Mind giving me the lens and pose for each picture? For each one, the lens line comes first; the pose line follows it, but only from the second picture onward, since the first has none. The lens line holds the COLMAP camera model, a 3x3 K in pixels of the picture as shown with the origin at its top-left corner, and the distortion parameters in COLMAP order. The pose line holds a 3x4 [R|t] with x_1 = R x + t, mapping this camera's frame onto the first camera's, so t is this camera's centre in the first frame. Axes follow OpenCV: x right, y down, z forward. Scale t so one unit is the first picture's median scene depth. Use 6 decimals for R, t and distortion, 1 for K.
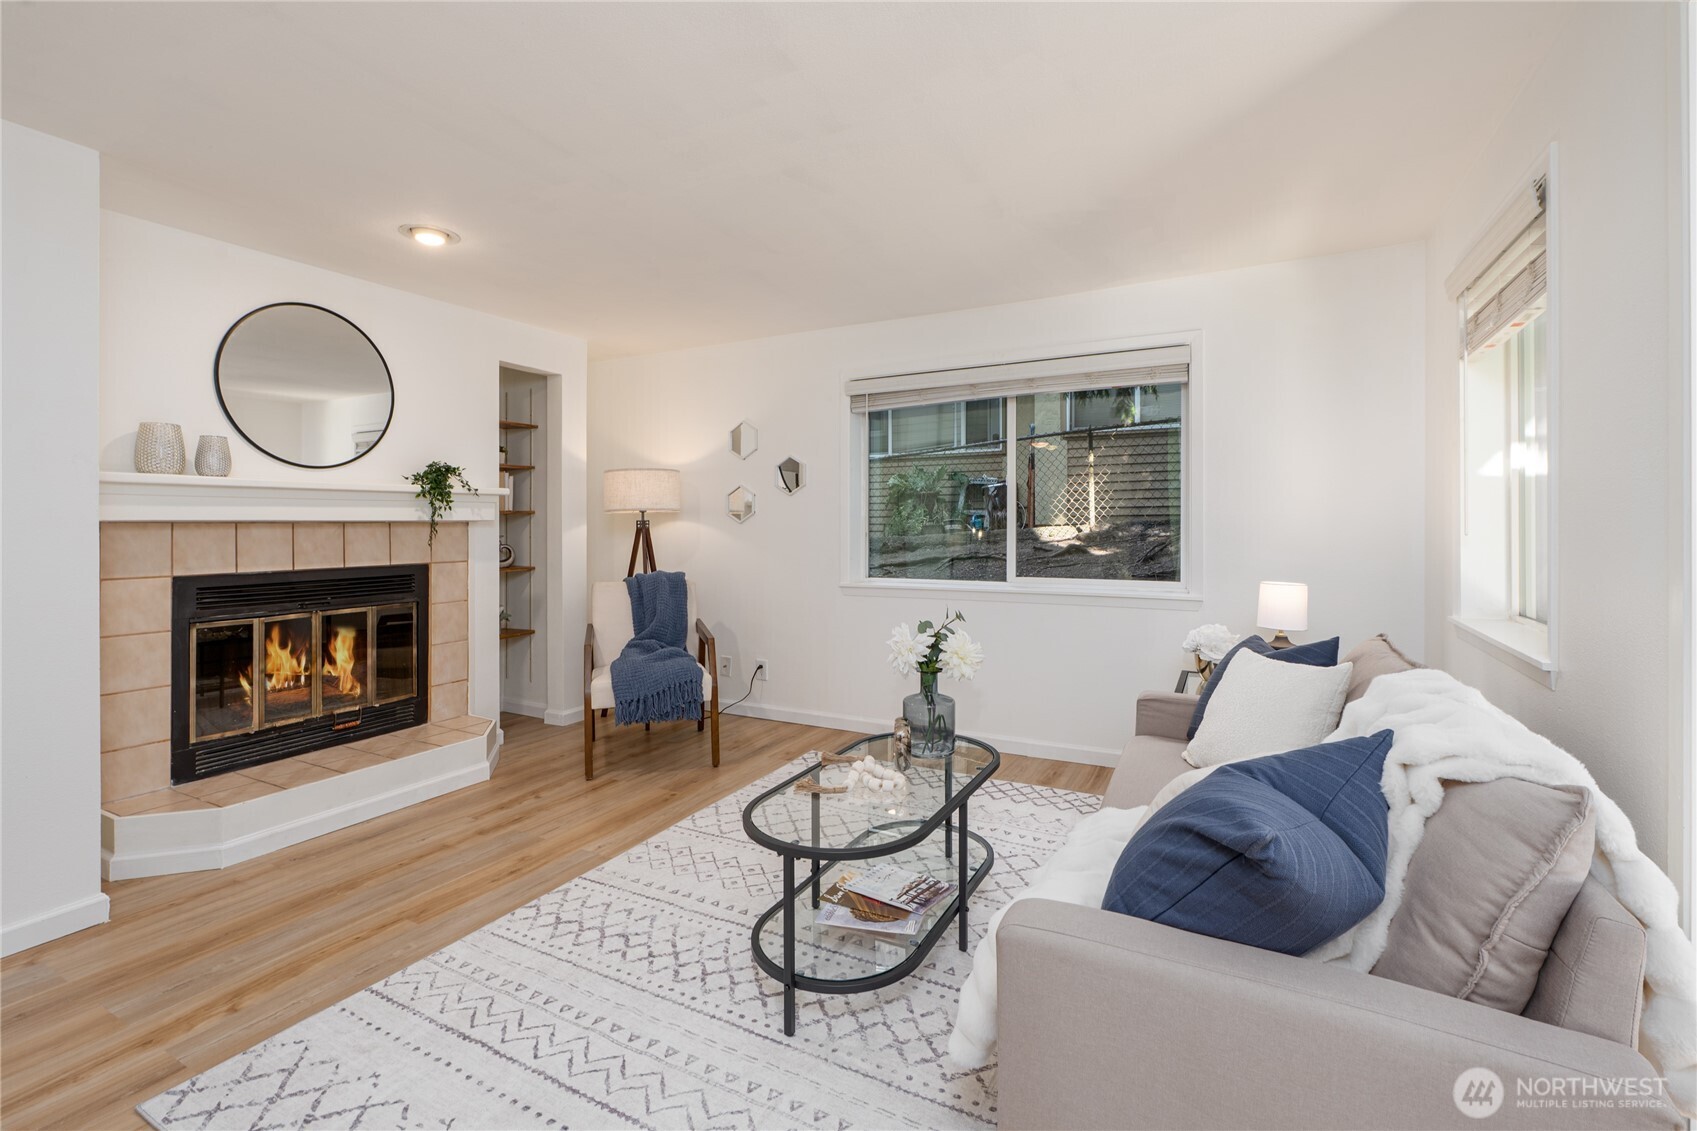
lens RADIAL K [[743.0, 0, 840.4], [0, 743.0, 544.6], [0, 0, 1]] dist [-0.003313, -0.000432]
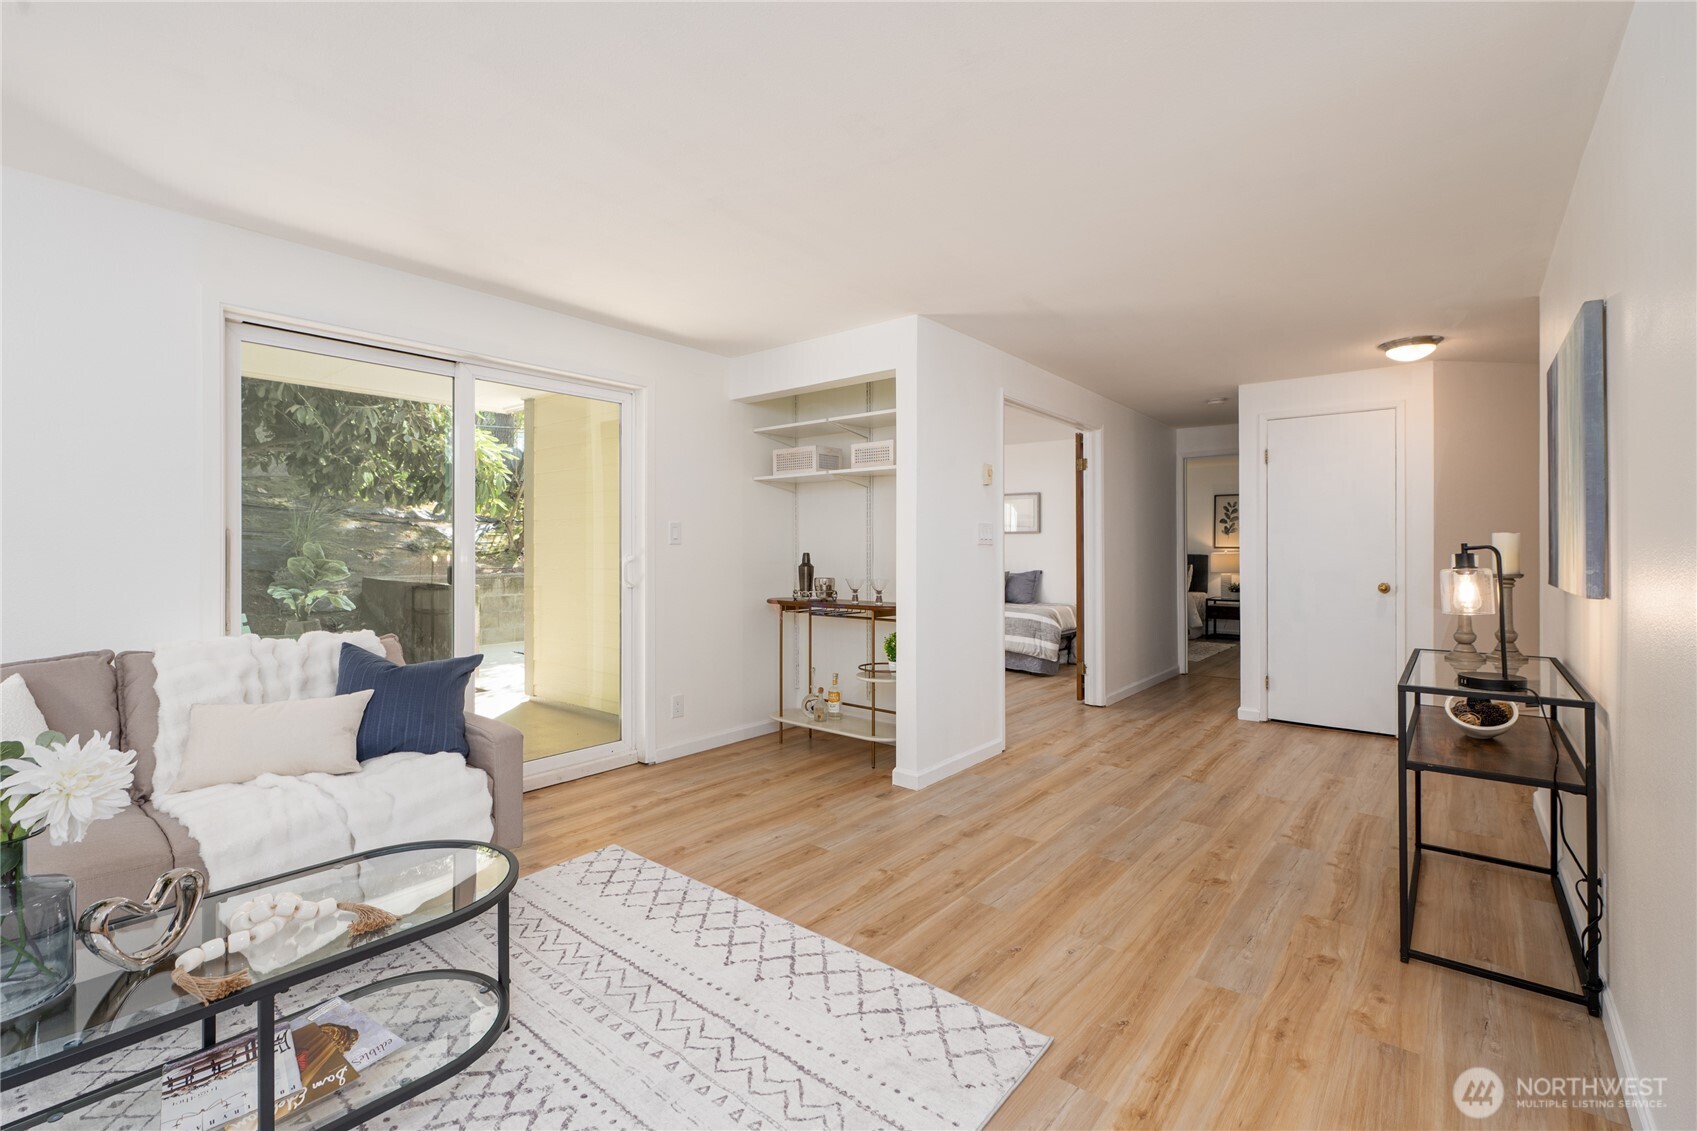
lens RADIAL K [[740.9, 0, 846.3], [0, 740.9, 566.2], [0, 0, 1]] dist [-0.002083, -0.000223]
pose [[-0.981036, -0.004469, 0.193775, -0.450886], [0.005381, 0.998721, 0.050277, -0.027717], [-0.193752, 0.050366, -0.979757, 1.150626]]
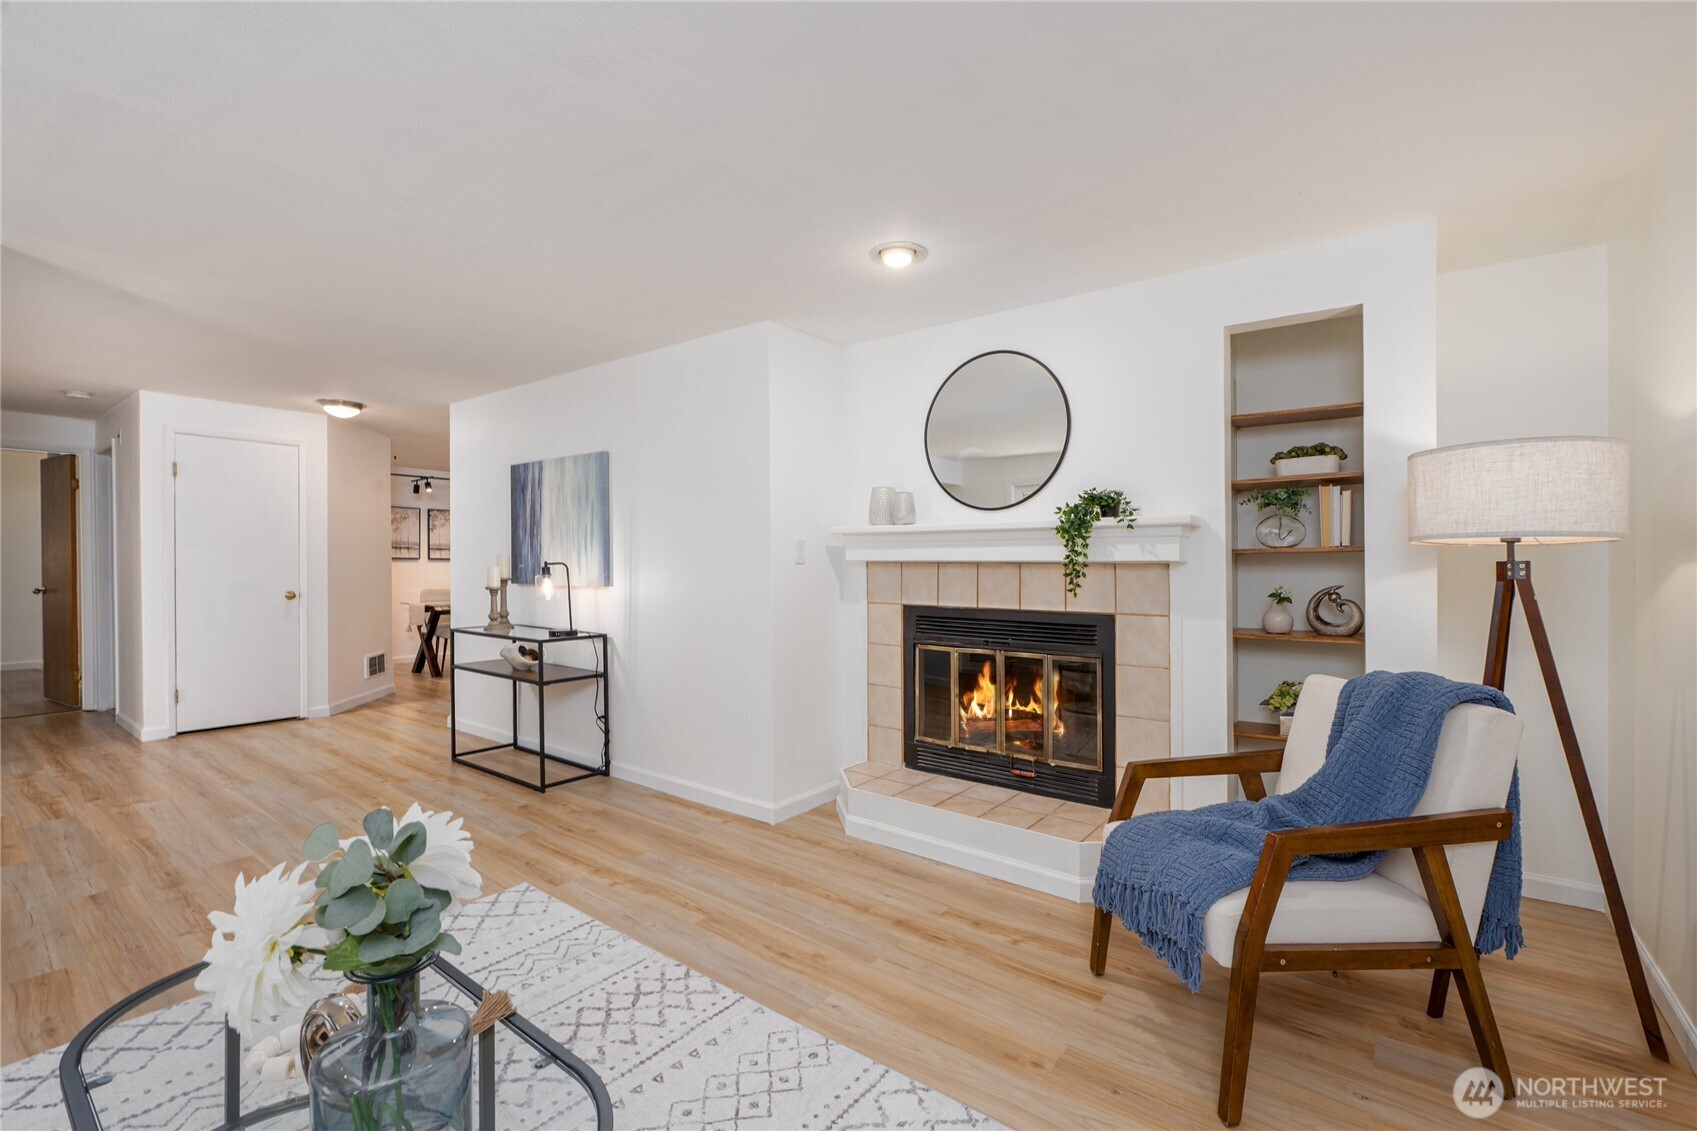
lens RADIAL K [[740.9, 0, 846.3], [0, 740.9, 566.2], [0, 0, 1]] dist [-0.002083, -0.000223]
pose [[-0.160154, 0.005435, -0.987077, 0.380398], [-0.031711, 0.999440, 0.010648, -0.033592], [0.986583, 0.033007, -0.159892, 1.079859]]
